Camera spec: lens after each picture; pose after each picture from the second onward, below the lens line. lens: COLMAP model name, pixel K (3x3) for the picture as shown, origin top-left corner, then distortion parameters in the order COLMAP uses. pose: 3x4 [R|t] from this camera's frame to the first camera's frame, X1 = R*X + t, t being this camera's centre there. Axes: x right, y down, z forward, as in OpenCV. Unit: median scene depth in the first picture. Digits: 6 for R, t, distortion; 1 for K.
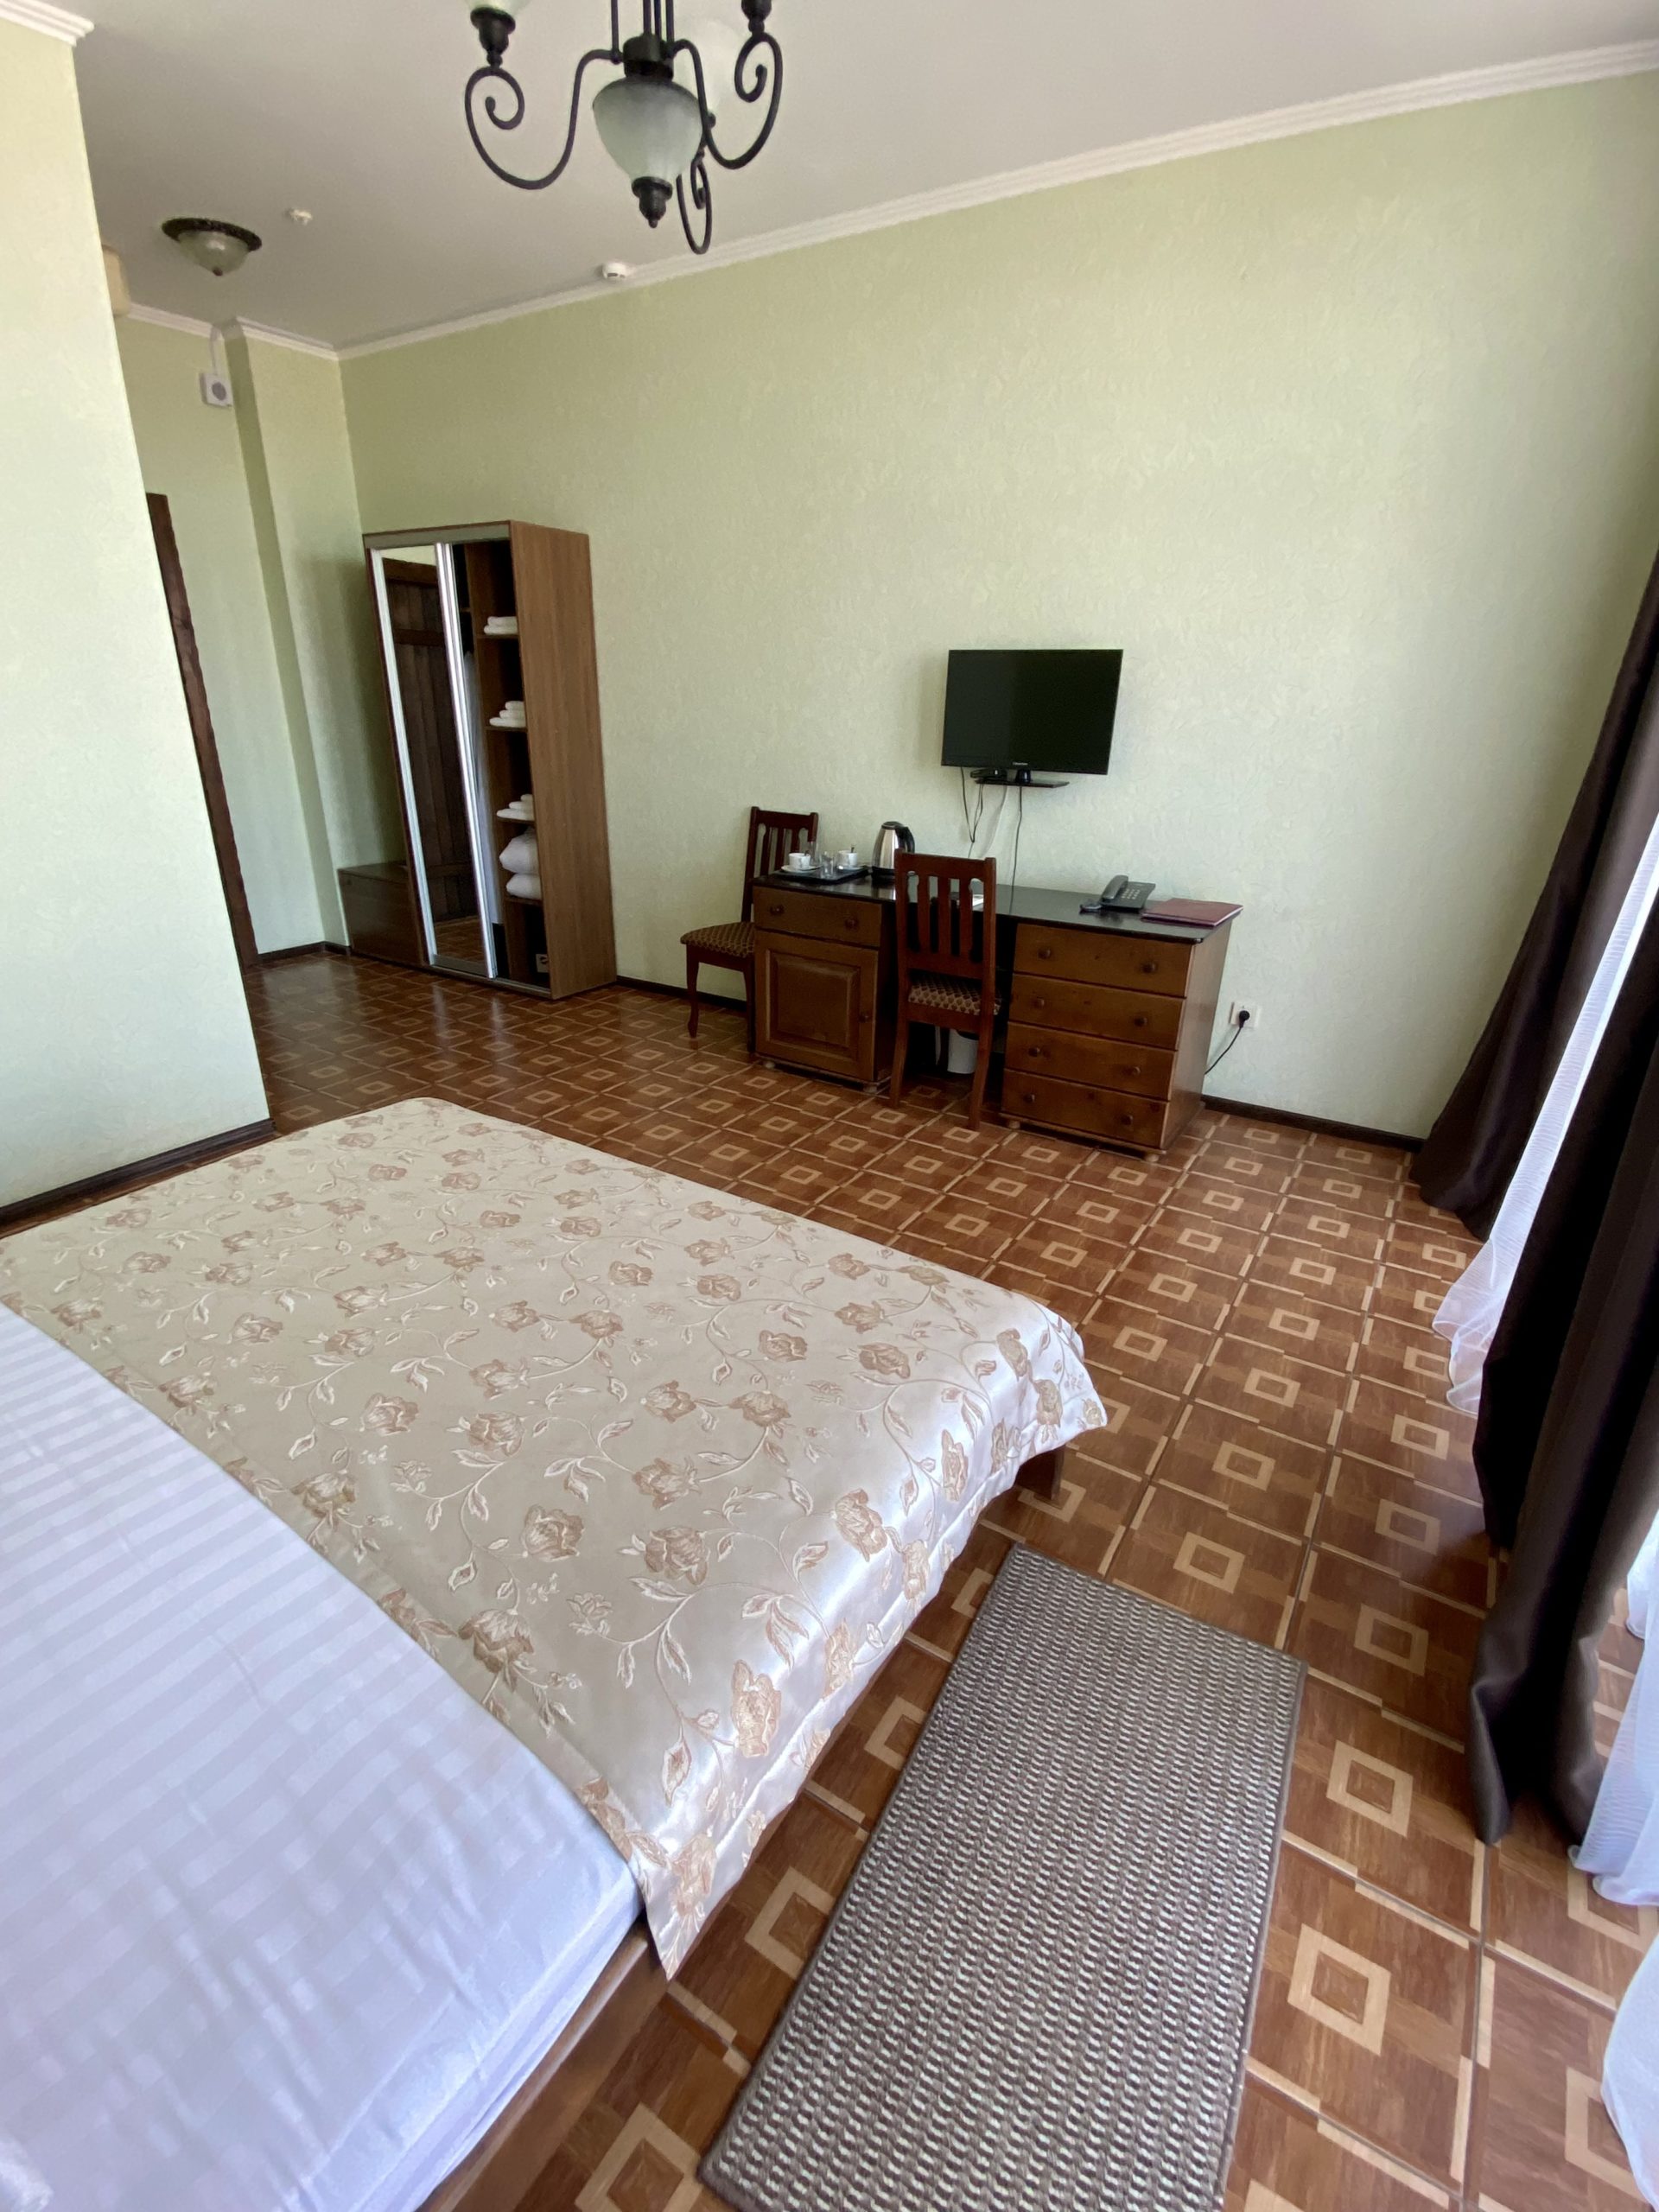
lens RADIAL K [[1003.5, 0, 813.3], [0, 1003.5, 1107.5], [0, 0, 1]] dist [0.061627, -0.044500]
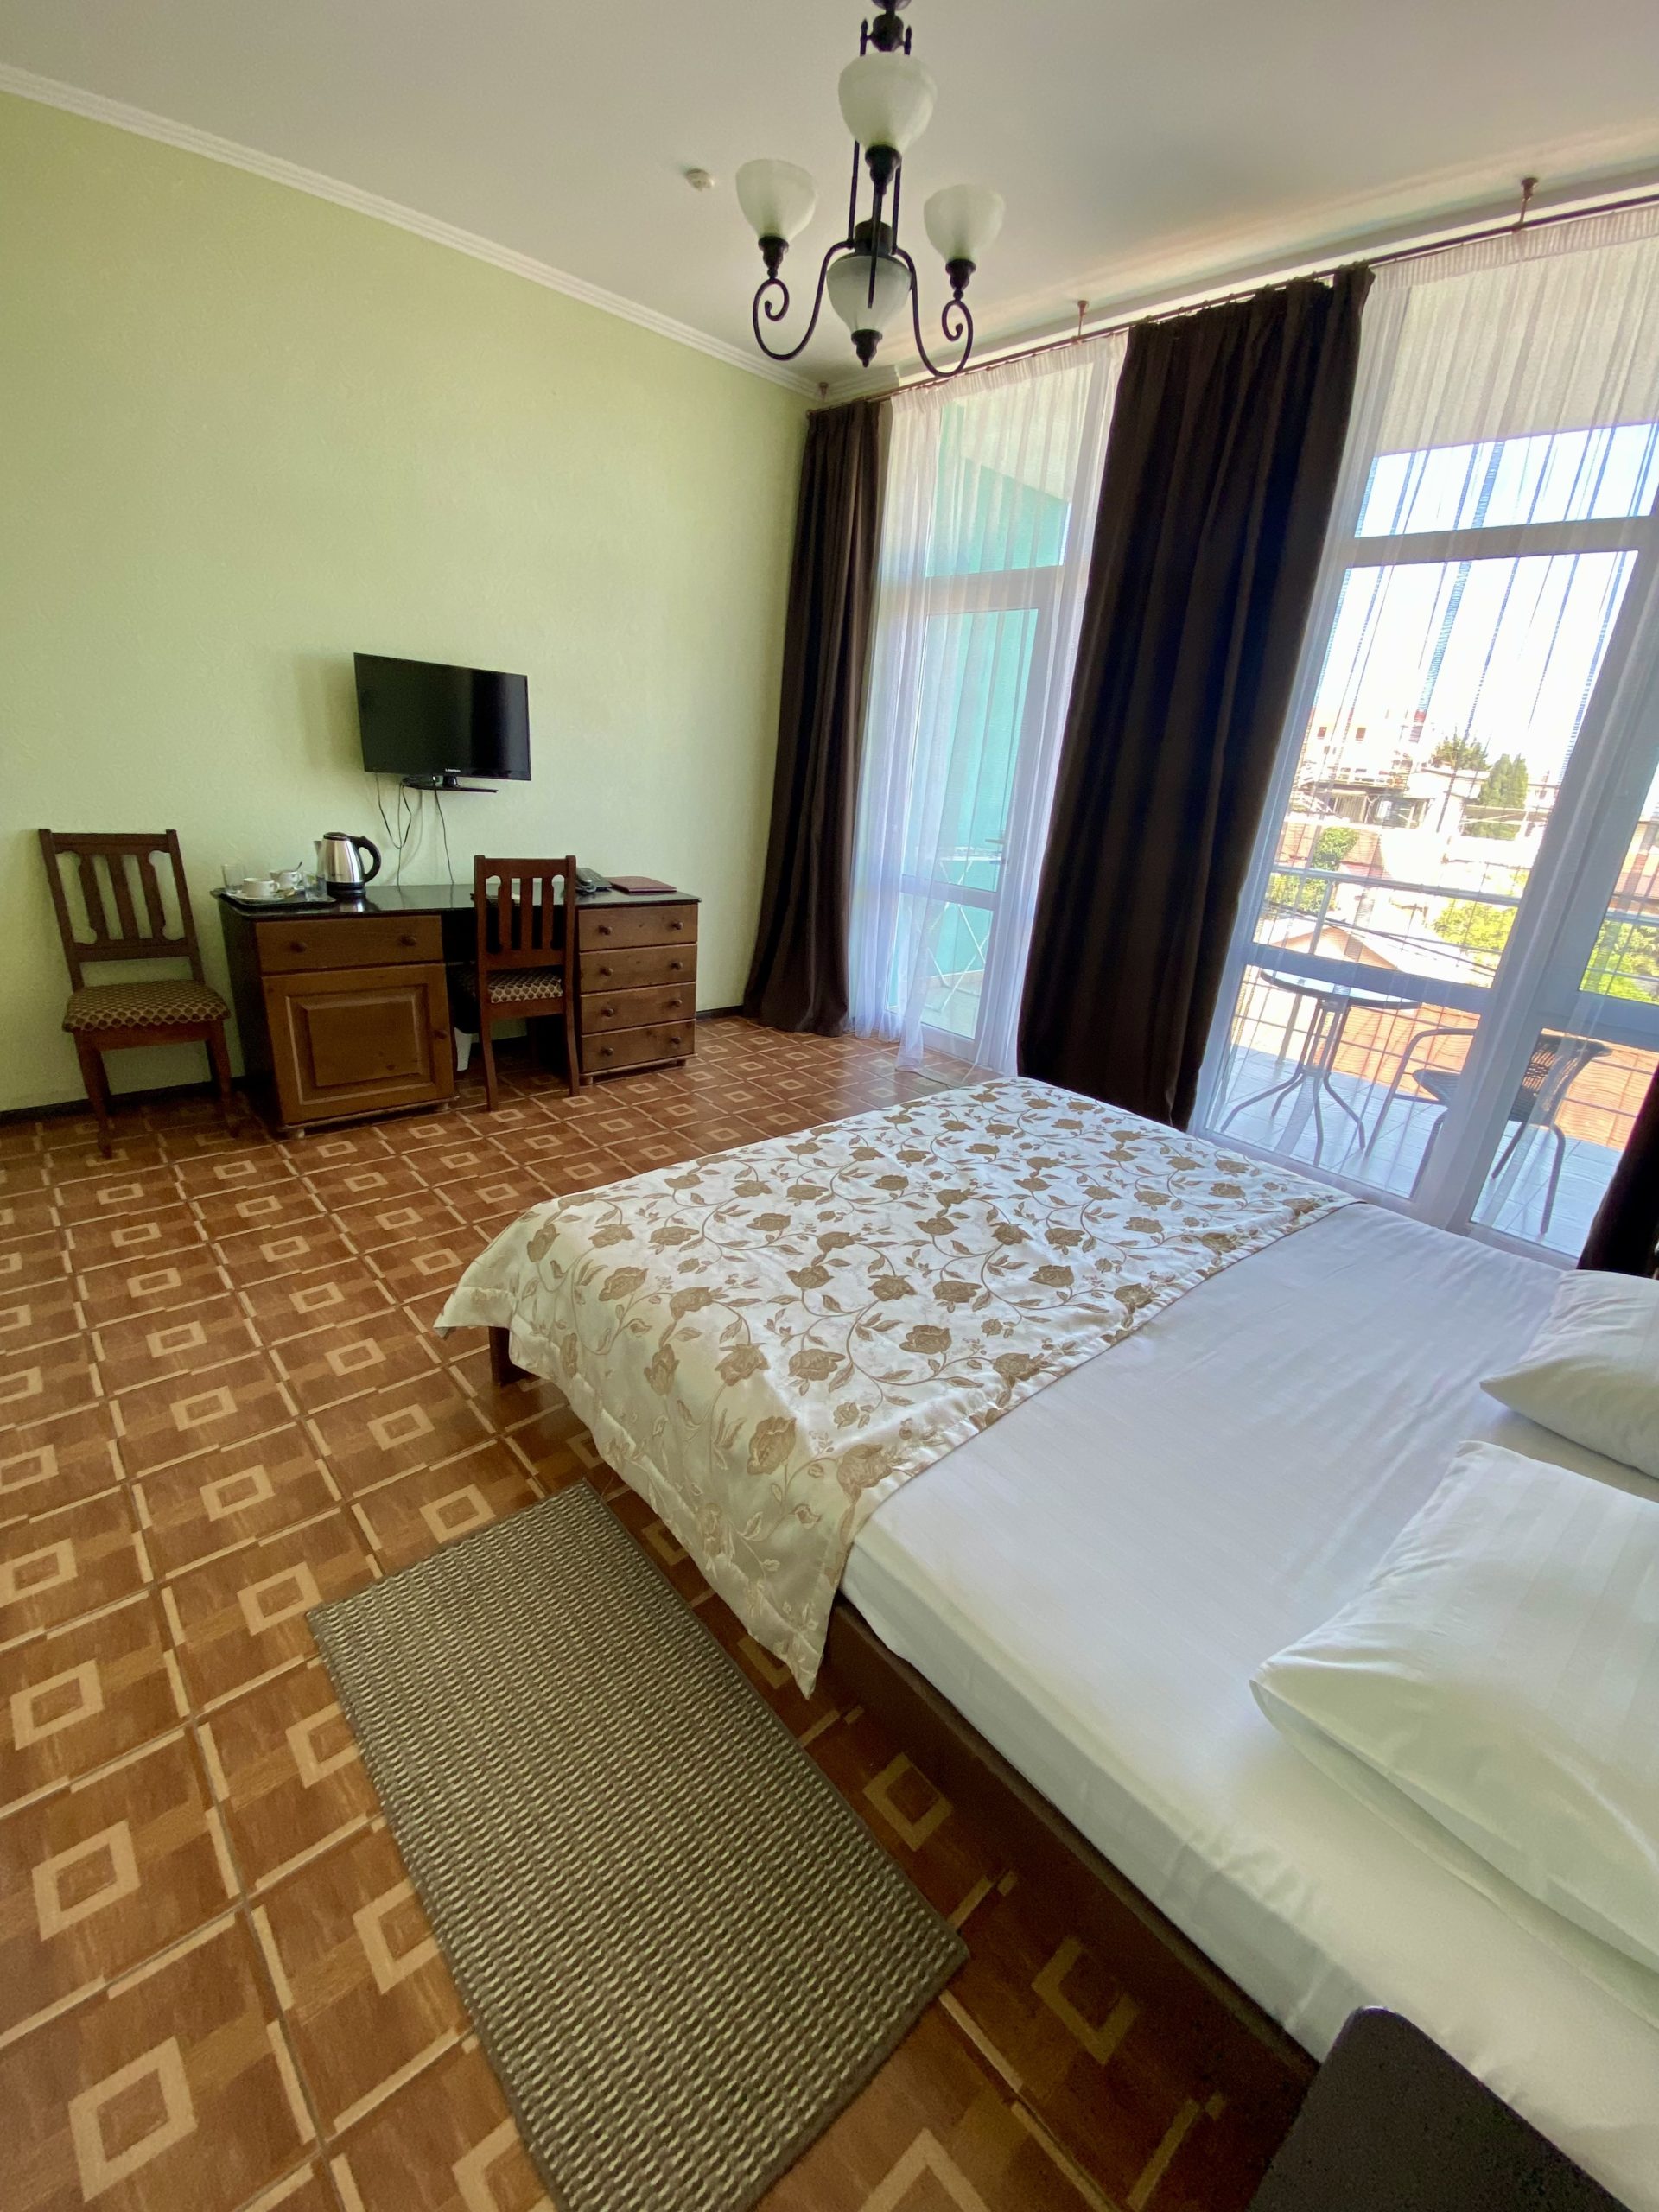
lens RADIAL K [[900.9, 0, 829.5], [0, 900.9, 1106.0], [0, 0, 1]] dist [-0.002858, -0.000745]
pose [[0.258709, -0.346482, 0.901676, -0.633341], [0.295203, 0.917156, 0.267731, -0.142117], [-0.919742, 0.196913, 0.339559, 0.356640]]
